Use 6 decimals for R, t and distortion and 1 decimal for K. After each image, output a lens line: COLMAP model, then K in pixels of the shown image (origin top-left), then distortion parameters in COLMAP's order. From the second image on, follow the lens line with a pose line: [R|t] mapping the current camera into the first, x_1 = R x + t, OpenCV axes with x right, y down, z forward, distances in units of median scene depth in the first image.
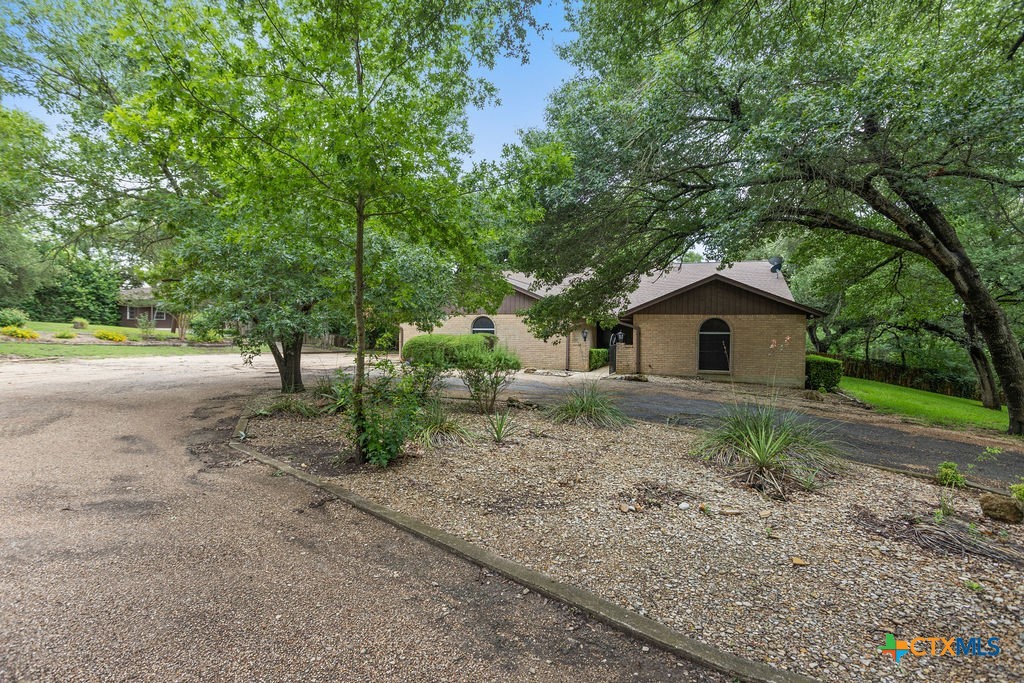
lens RADIAL K [[481.5, 0, 515.3], [0, 481.5, 334.9], [0, 0, 1]] dist [0.003490, 0.000487]
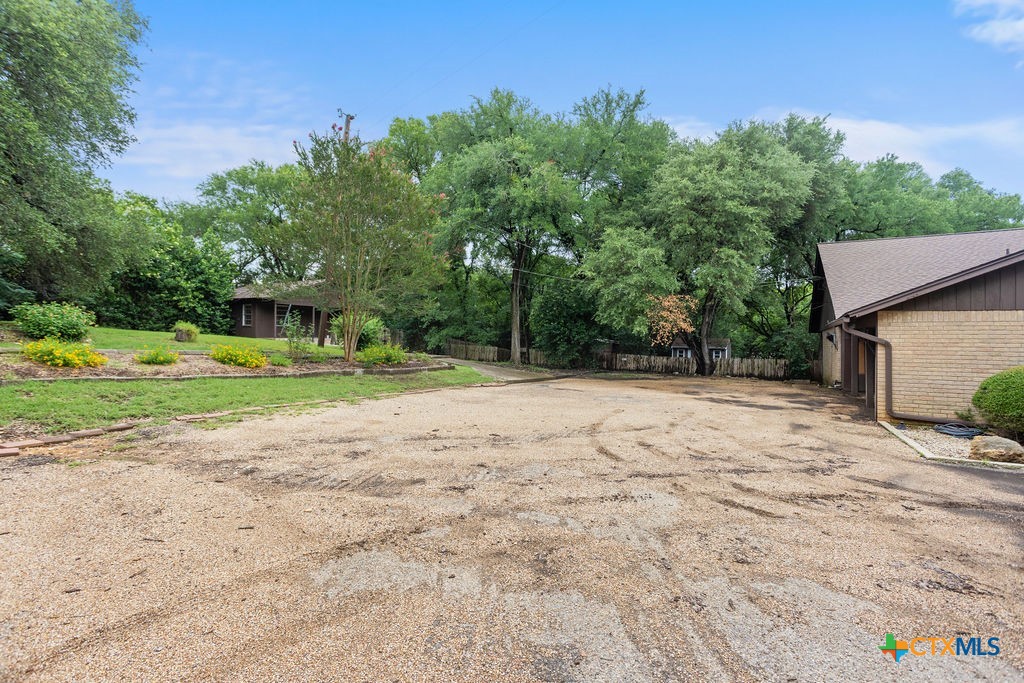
lens RADIAL K [[481.5, 0, 516.3], [0, 481.5, 337.3], [0, 0, 1]] dist [0.003490, 0.000487]
pose [[0.991695, -0.003619, -0.128561, -0.454297], [0.002766, 0.999973, -0.006812, -0.013211], [0.128582, 0.006399, 0.991678, 0.500642]]
